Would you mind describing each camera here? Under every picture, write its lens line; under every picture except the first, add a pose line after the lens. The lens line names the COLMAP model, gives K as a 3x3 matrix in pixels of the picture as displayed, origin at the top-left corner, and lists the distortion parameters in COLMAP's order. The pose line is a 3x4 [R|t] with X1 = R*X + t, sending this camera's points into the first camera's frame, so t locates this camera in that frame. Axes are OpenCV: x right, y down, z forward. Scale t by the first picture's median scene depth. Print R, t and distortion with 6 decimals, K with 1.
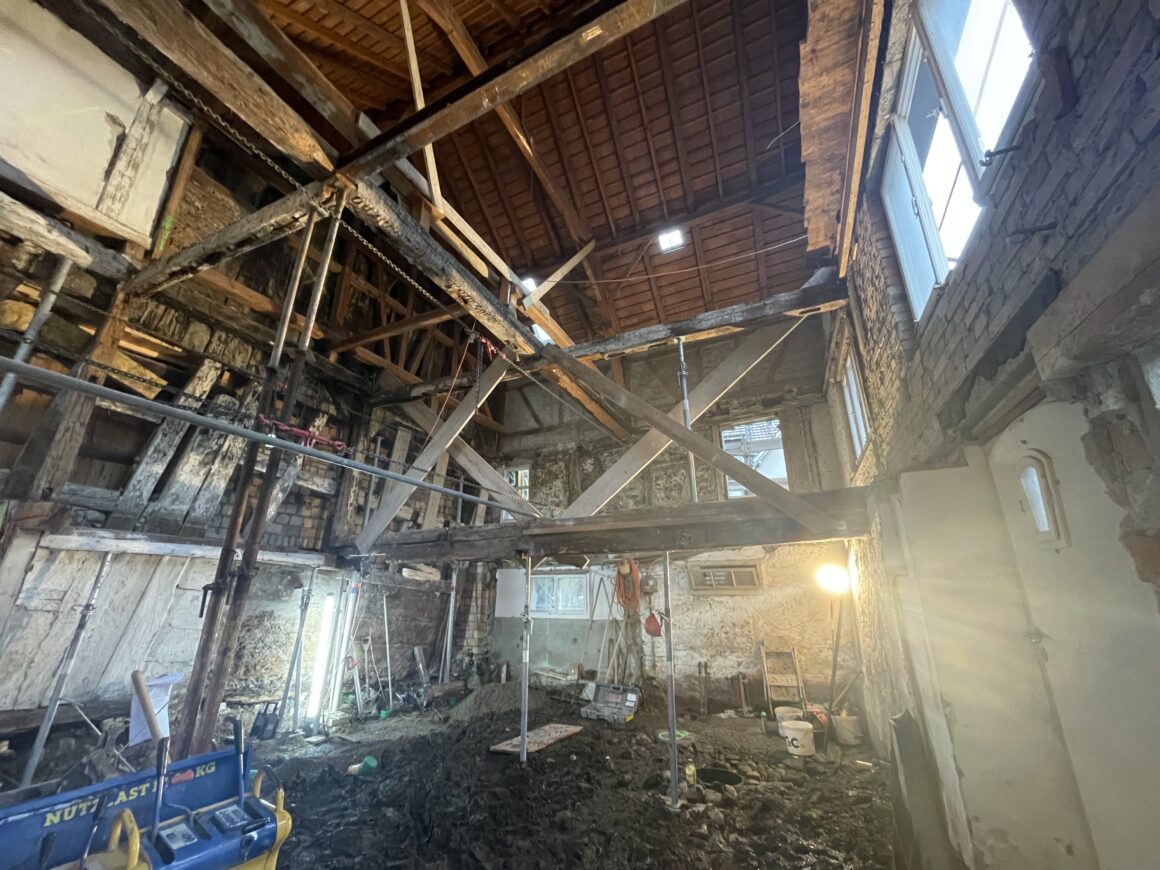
lens RADIAL K [[468.1, 0, 581.7], [0, 468.1, 435.0], [0, 0, 1]] dist [-0.002014, -0.000611]
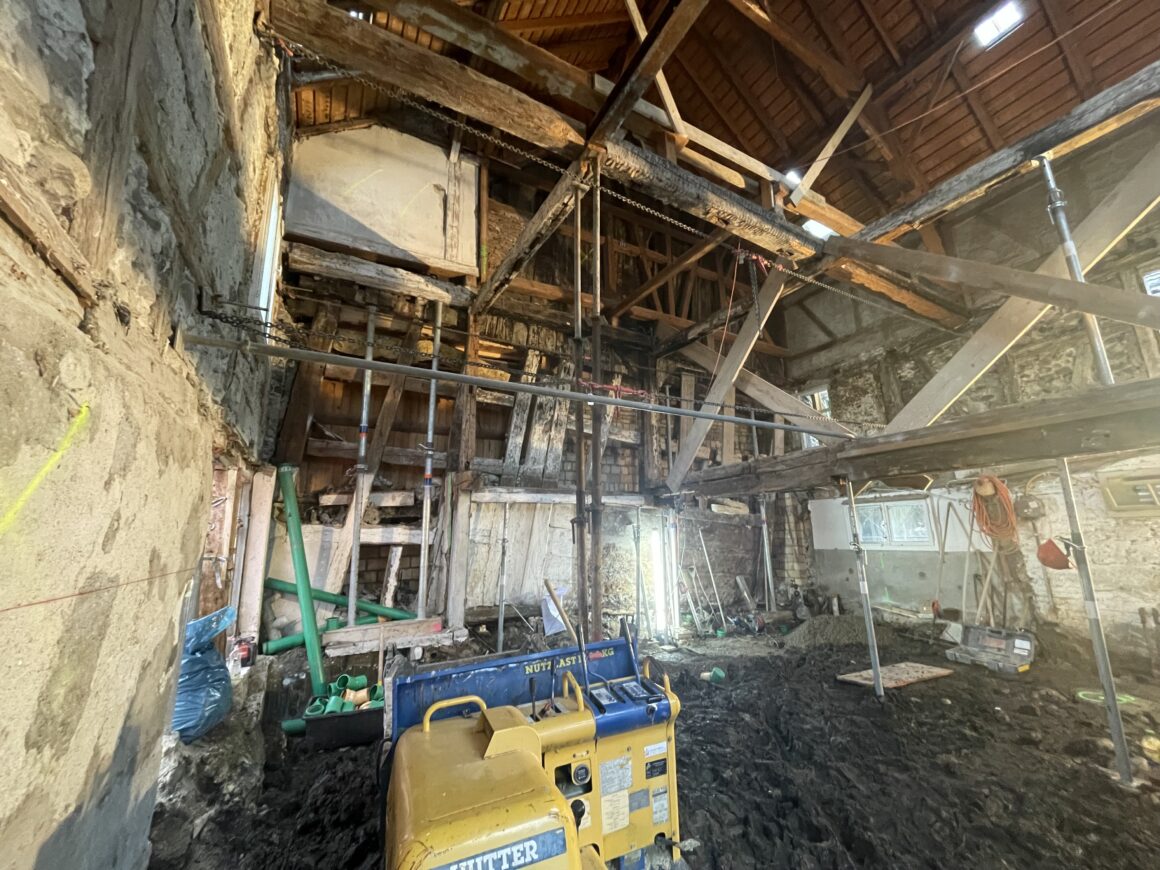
lens RADIAL K [[468.1, 0, 581.7], [0, 468.1, 435.0], [0, 0, 1]] dist [-0.002014, -0.000611]
pose [[0.818810, -0.137059, -0.557463, -0.020231], [0.205660, 0.976660, 0.061954, 0.011861], [0.535960, -0.165377, 0.827887, -0.001238]]
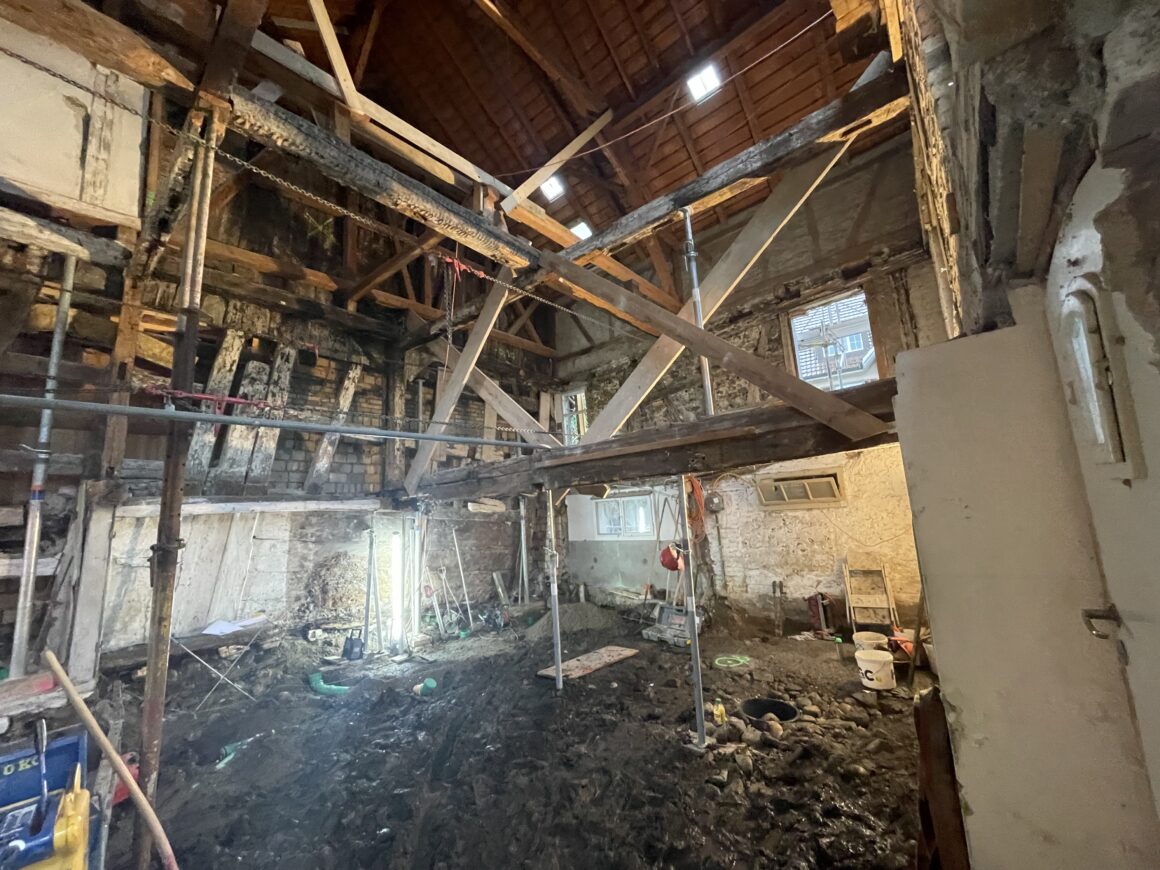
lens RADIAL K [[468.1, 0, 581.7], [0, 468.1, 435.0], [0, 0, 1]] dist [-0.002014, -0.000611]
pose [[0.964888, -0.099919, -0.242914, 0.194419], [0.140951, 0.977350, 0.157860, 0.014736], [0.221639, -0.186556, 0.957117, 0.137622]]
